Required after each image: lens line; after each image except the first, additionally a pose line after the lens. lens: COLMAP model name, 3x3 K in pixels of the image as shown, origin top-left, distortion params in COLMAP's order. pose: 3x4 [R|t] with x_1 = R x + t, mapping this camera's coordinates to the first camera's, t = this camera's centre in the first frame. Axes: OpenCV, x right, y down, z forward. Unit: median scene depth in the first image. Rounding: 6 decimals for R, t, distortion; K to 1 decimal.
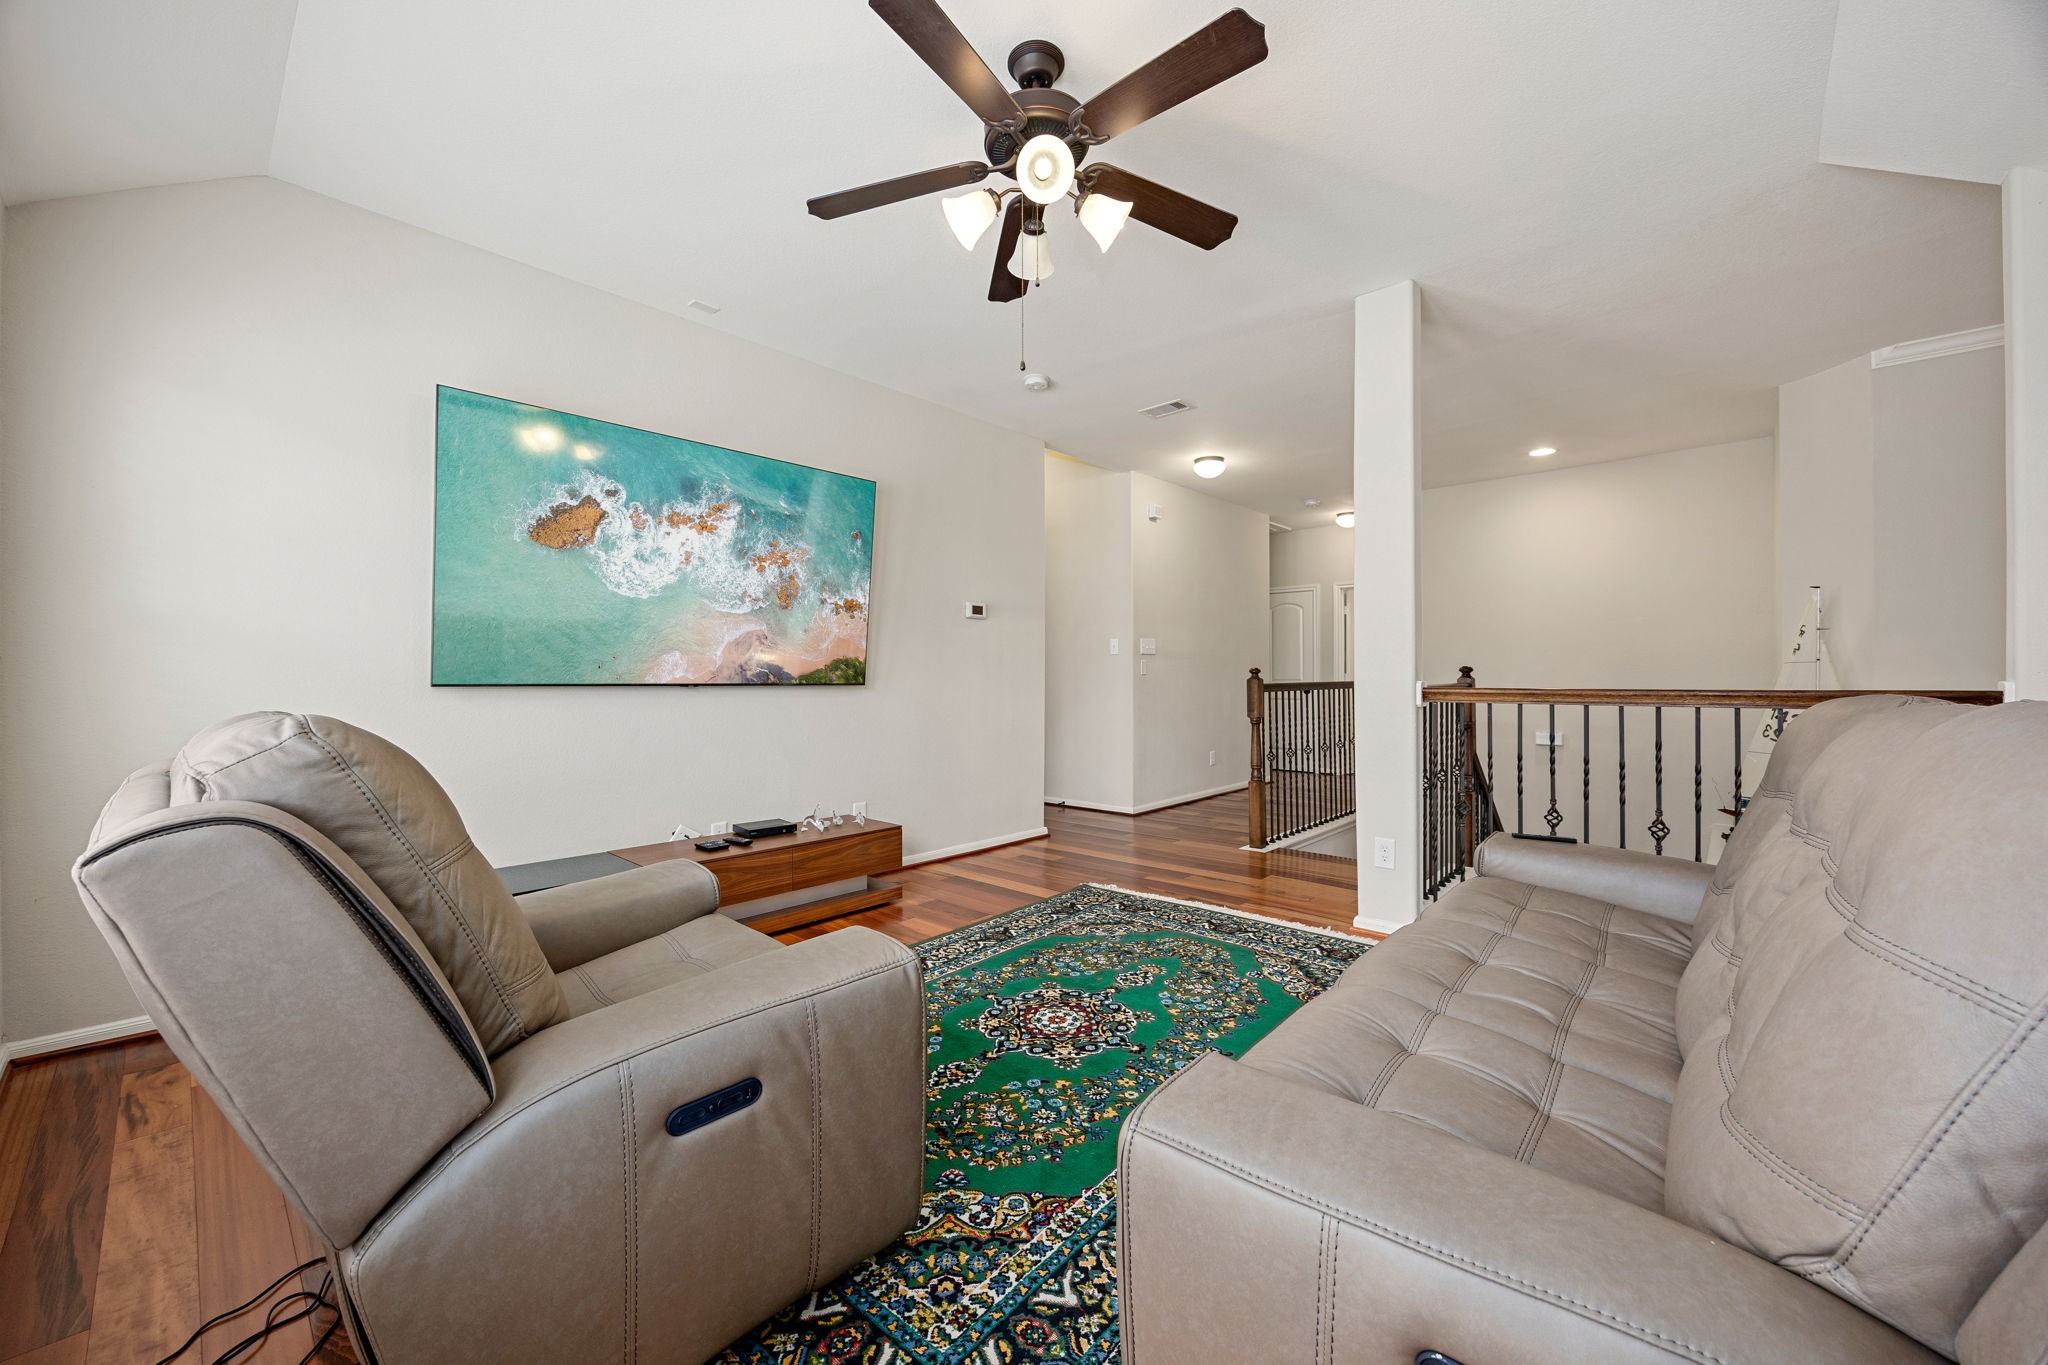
lens RADIAL K [[778.5, 0, 1017.3], [0, 778.5, 673.1], [0, 0, 1]] dist [-0.004146, -0.000574]
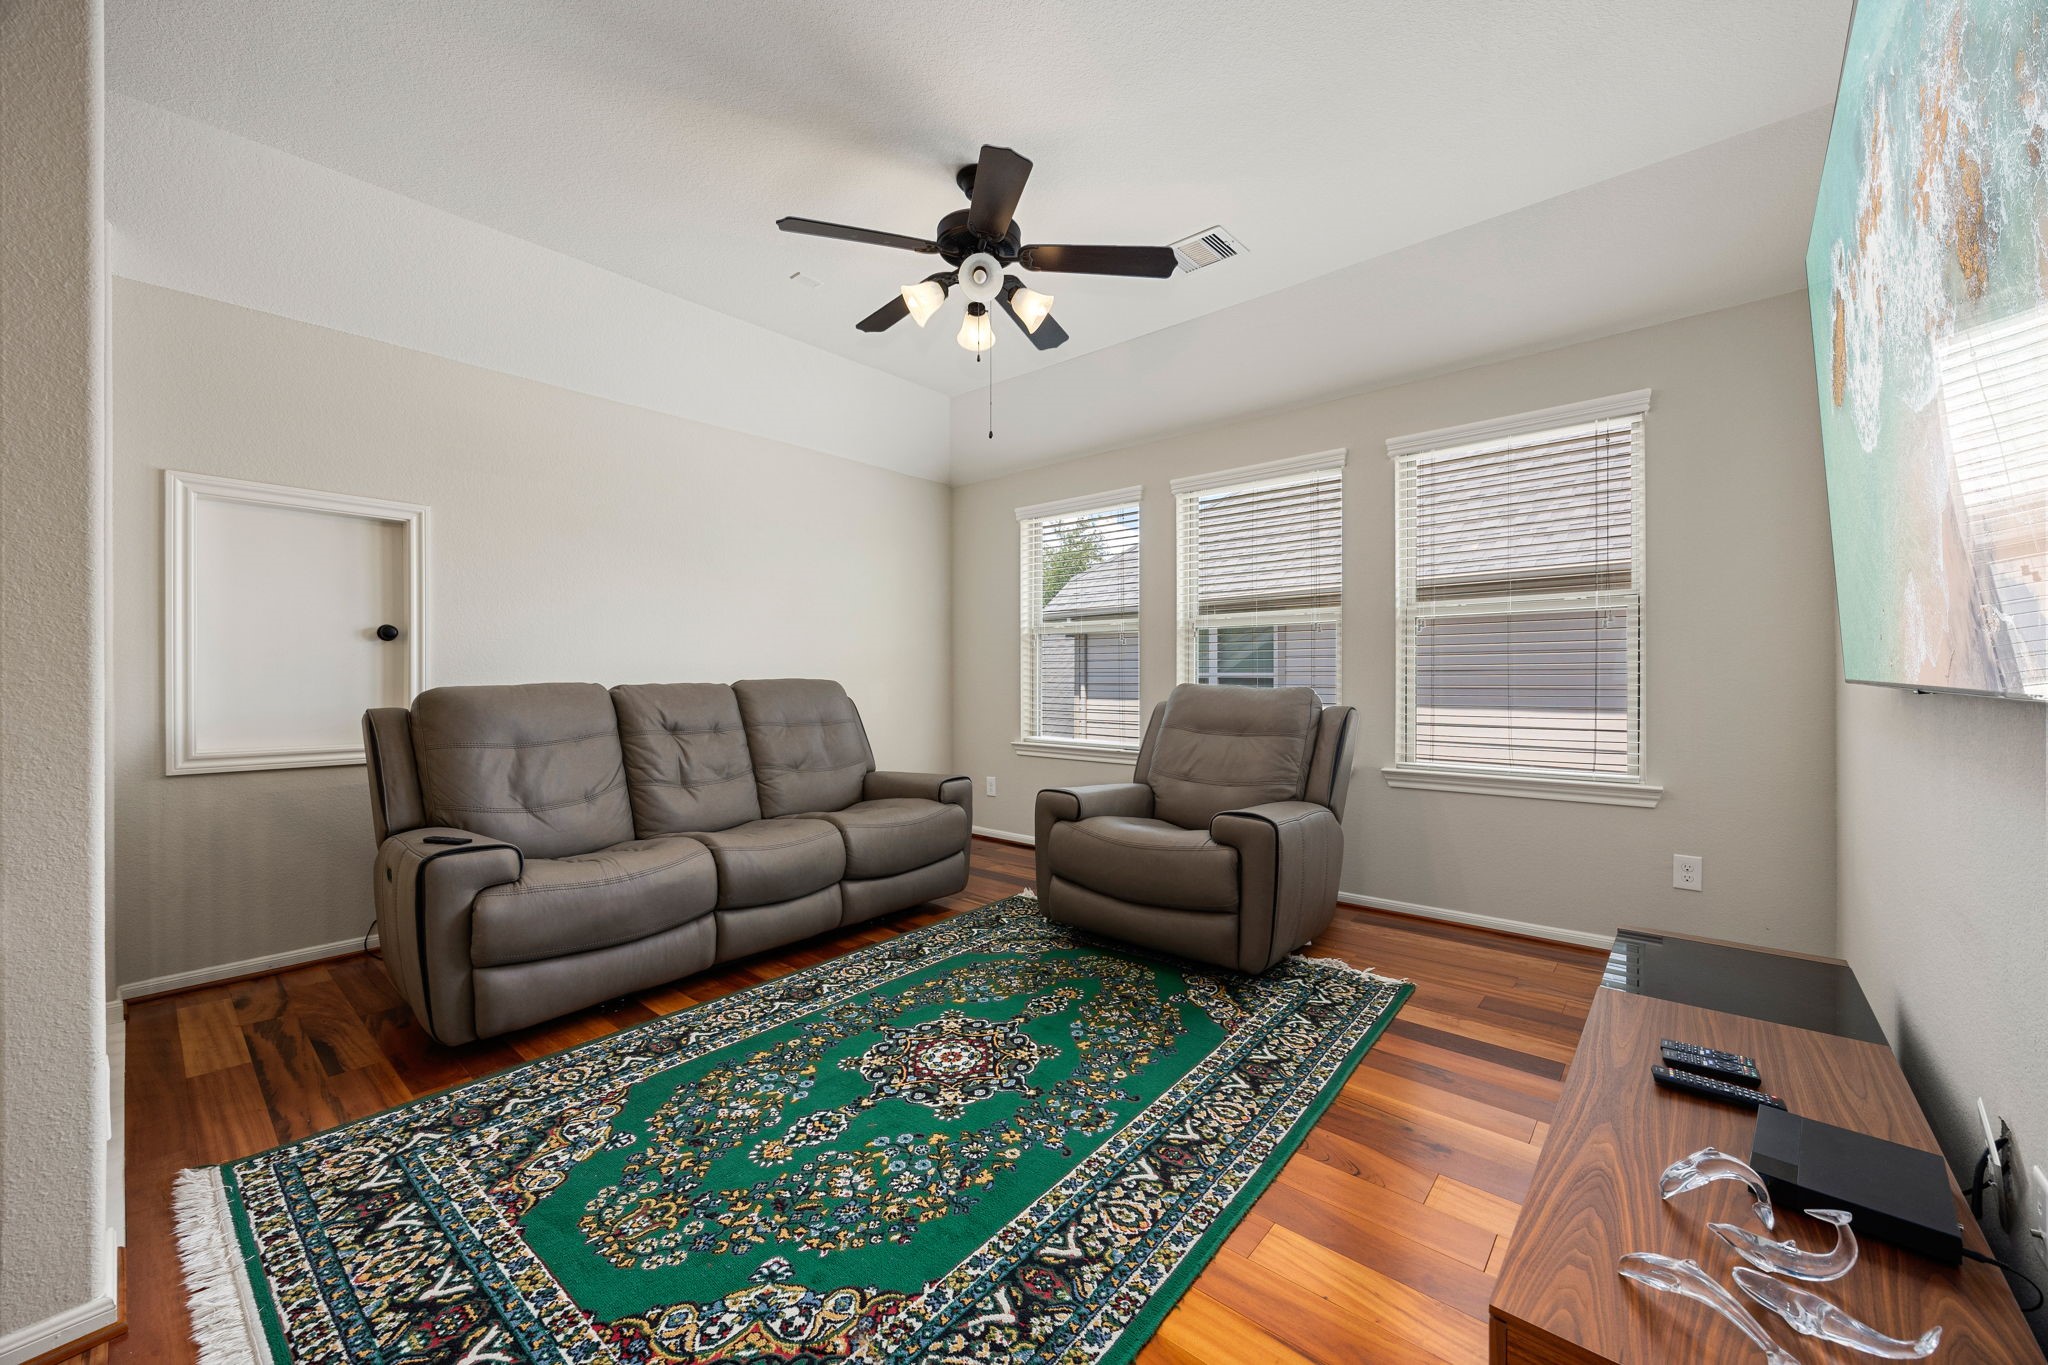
lens RADIAL K [[778.5, 0, 1020.1], [0, 778.5, 687.1], [0, 0, 1]] dist [-0.004146, -0.000574]
pose [[-0.999597, 0.003423, -0.028187, -0.003078], [0.003248, 0.999975, 0.006263, 0.014147], [0.028208, 0.006169, -0.999583, 1.581613]]
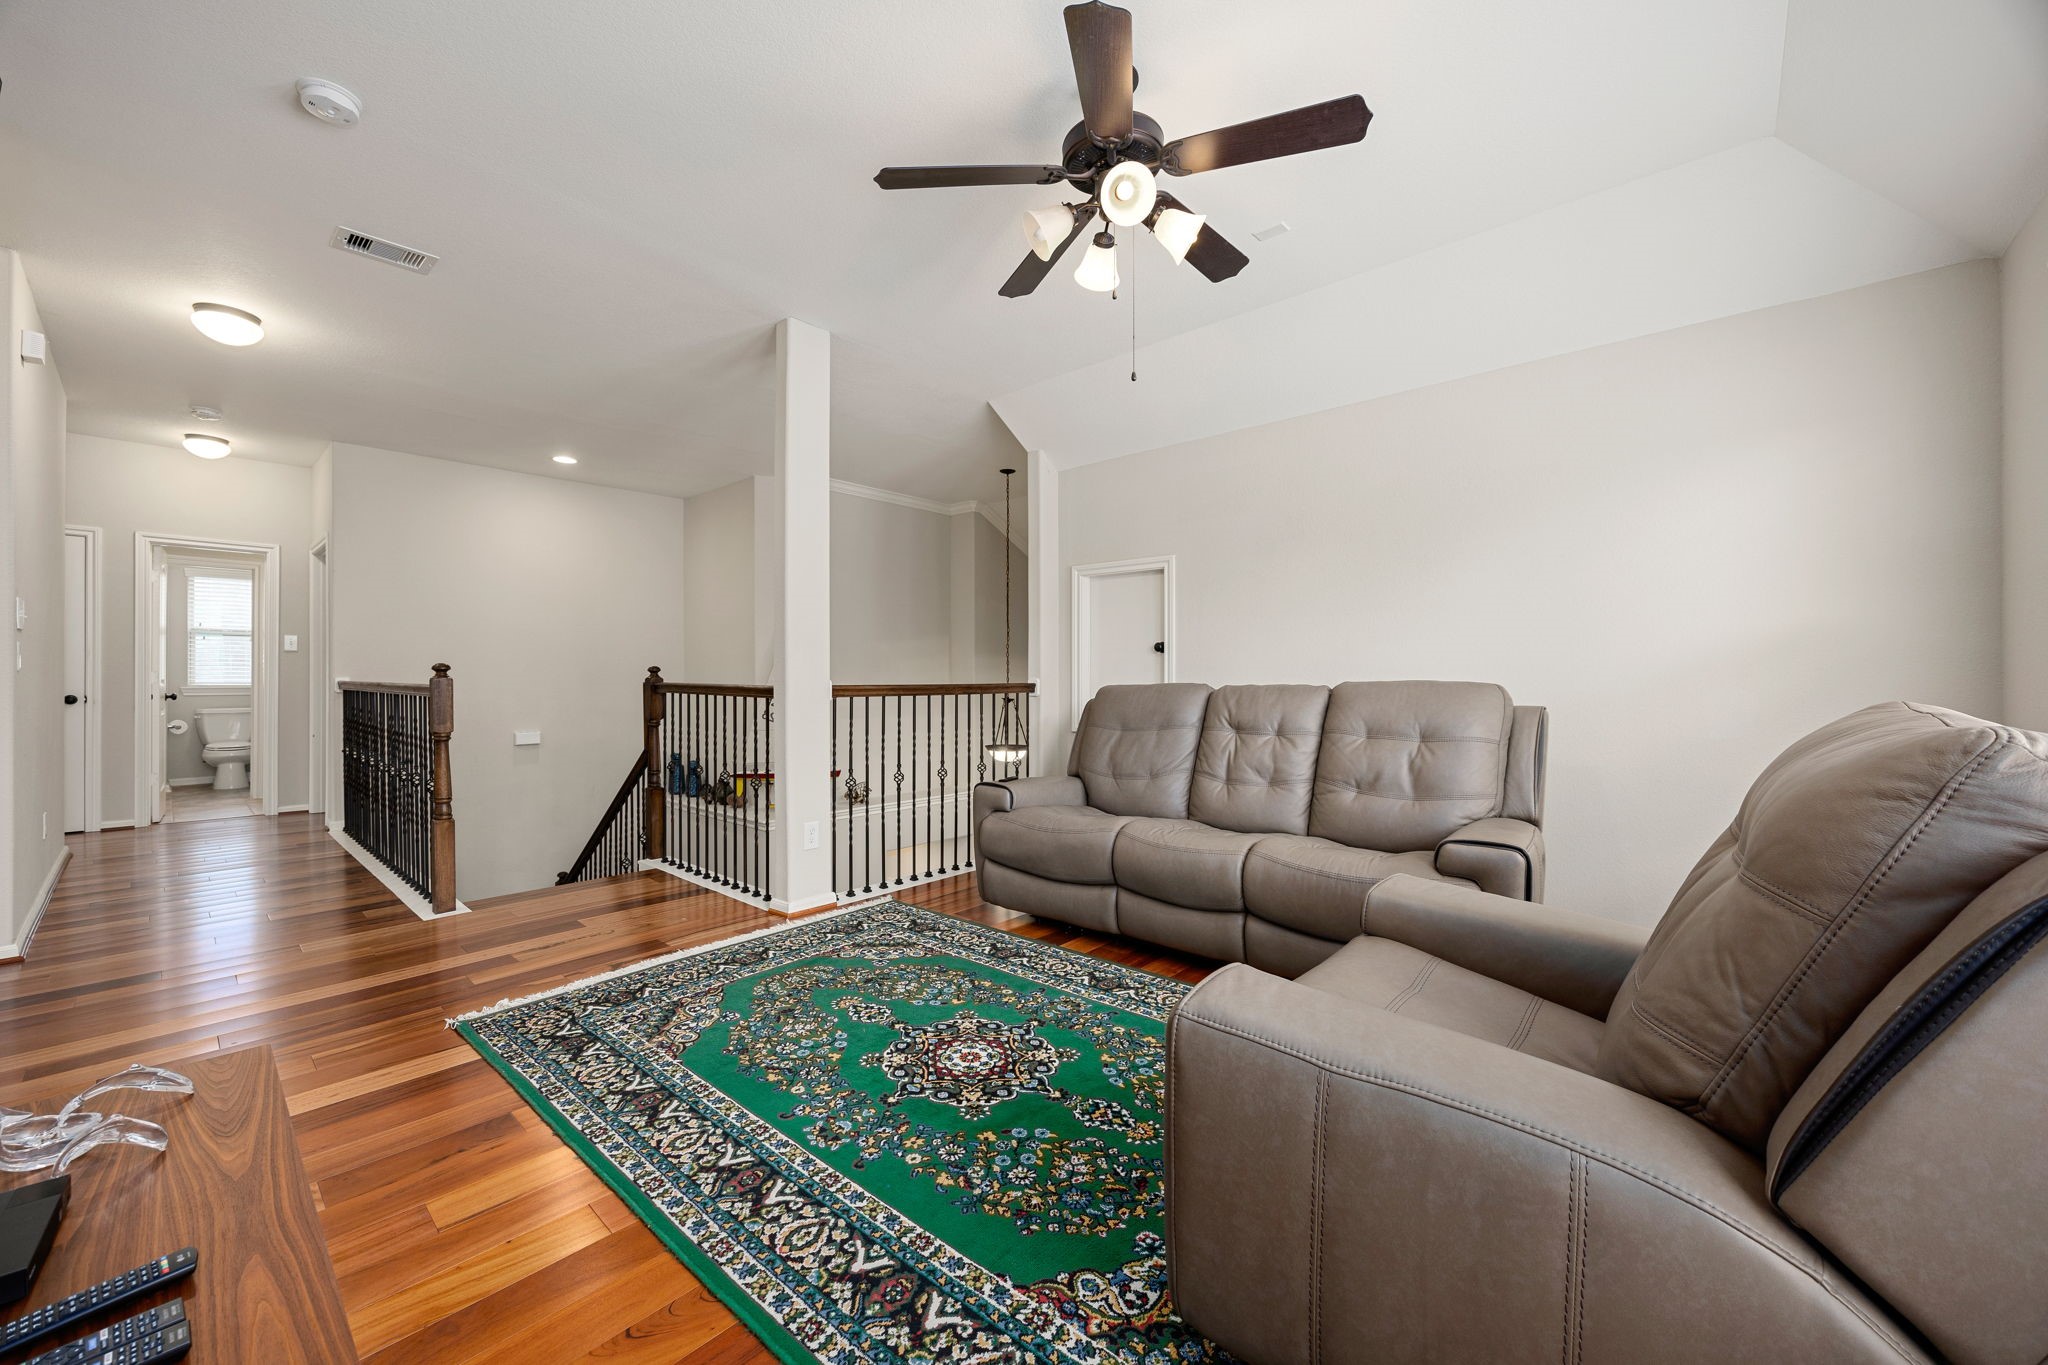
lens RADIAL K [[778.5, 0, 1010.6], [0, 778.5, 677.9], [0, 0, 1]] dist [-0.004146, -0.000574]
pose [[-0.003948, 0.001766, 0.999991, -0.708049], [-0.005232, 0.999985, -0.001786, 0.008342], [-0.999979, -0.005239, -0.003939, 0.802789]]
